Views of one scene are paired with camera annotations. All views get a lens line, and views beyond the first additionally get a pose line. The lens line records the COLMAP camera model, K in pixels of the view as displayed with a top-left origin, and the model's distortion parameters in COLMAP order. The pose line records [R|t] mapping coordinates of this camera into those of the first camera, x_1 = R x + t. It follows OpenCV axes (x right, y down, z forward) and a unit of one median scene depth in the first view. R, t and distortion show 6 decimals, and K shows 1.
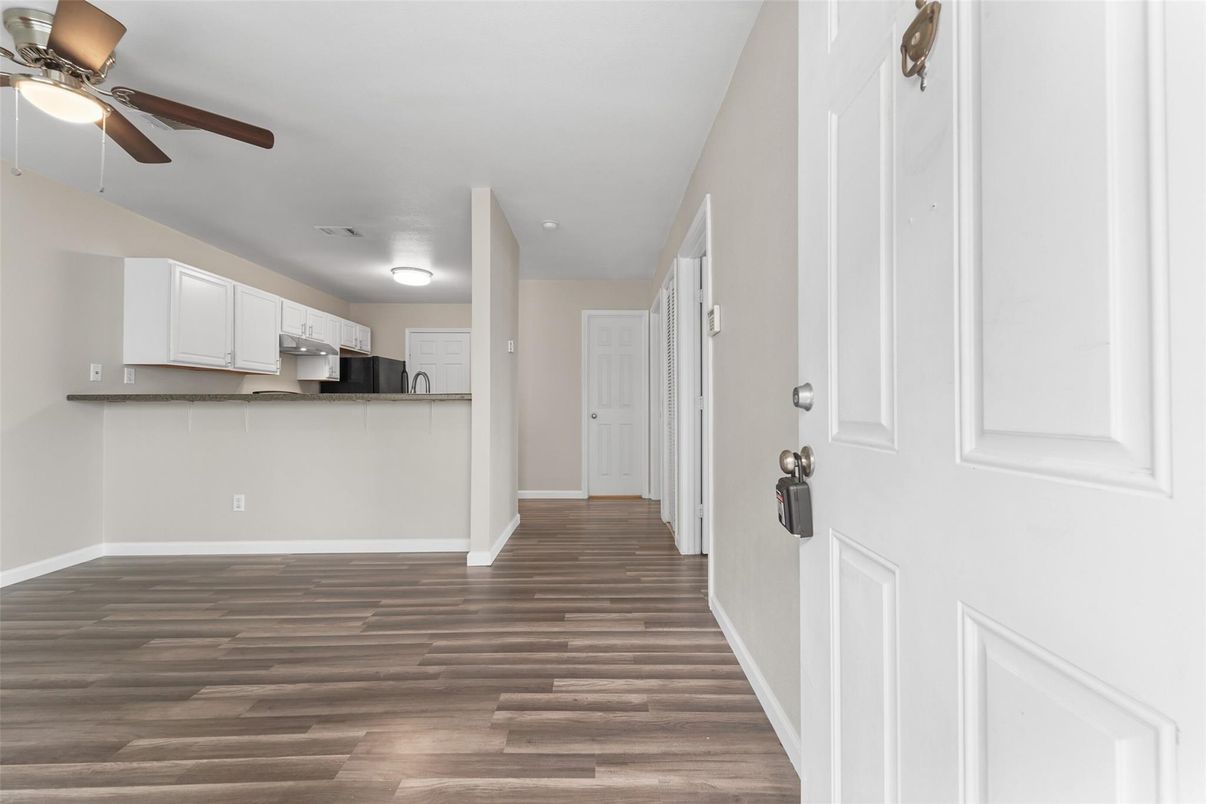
lens RADIAL K [[484.1, 0, 606.8], [0, 484.1, 403.6], [0, 0, 1]] dist [0.027892, -0.010809]
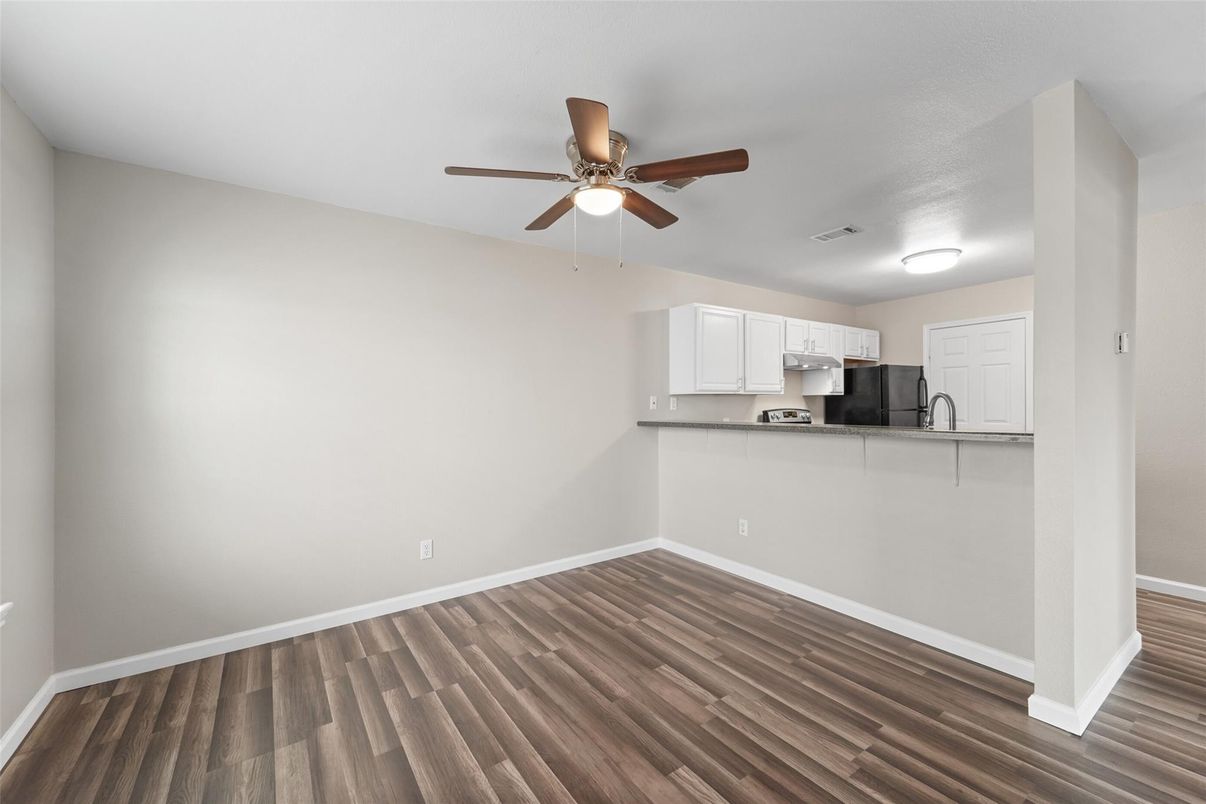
lens RADIAL K [[484.1, 0, 606.8], [0, 484.1, 403.6], [0, 0, 1]] dist [0.027892, -0.010809]
pose [[0.559702, -0.006172, -0.828671, -0.064719], [0.014021, 0.999900, 0.002023, -0.068832], [0.828575, -0.012752, 0.559733, 0.203937]]
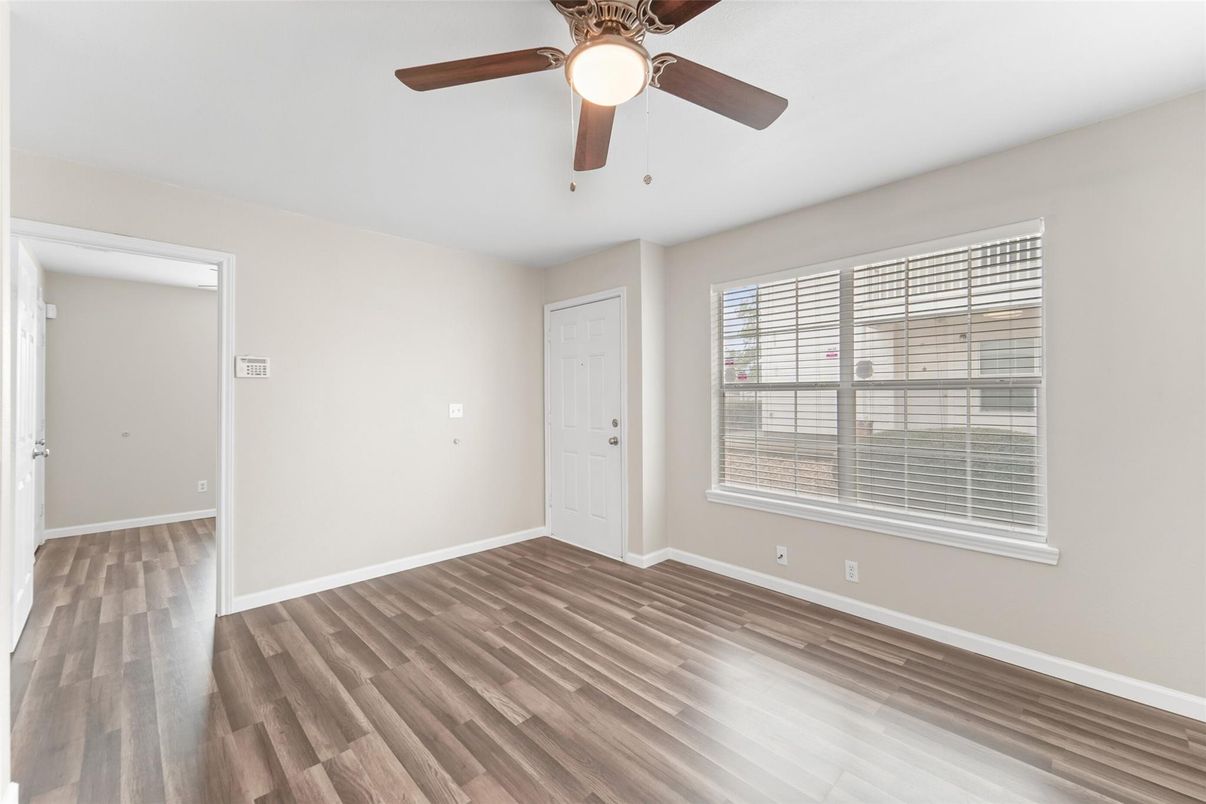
lens RADIAL K [[484.1, 0, 606.8], [0, 484.1, 403.6], [0, 0, 1]] dist [0.027892, -0.010809]
pose [[-0.689729, -0.005525, 0.724046, -0.957068], [-0.002589, 0.999983, 0.005165, -0.064349], [-0.724063, 0.001688, -0.689732, 0.890487]]
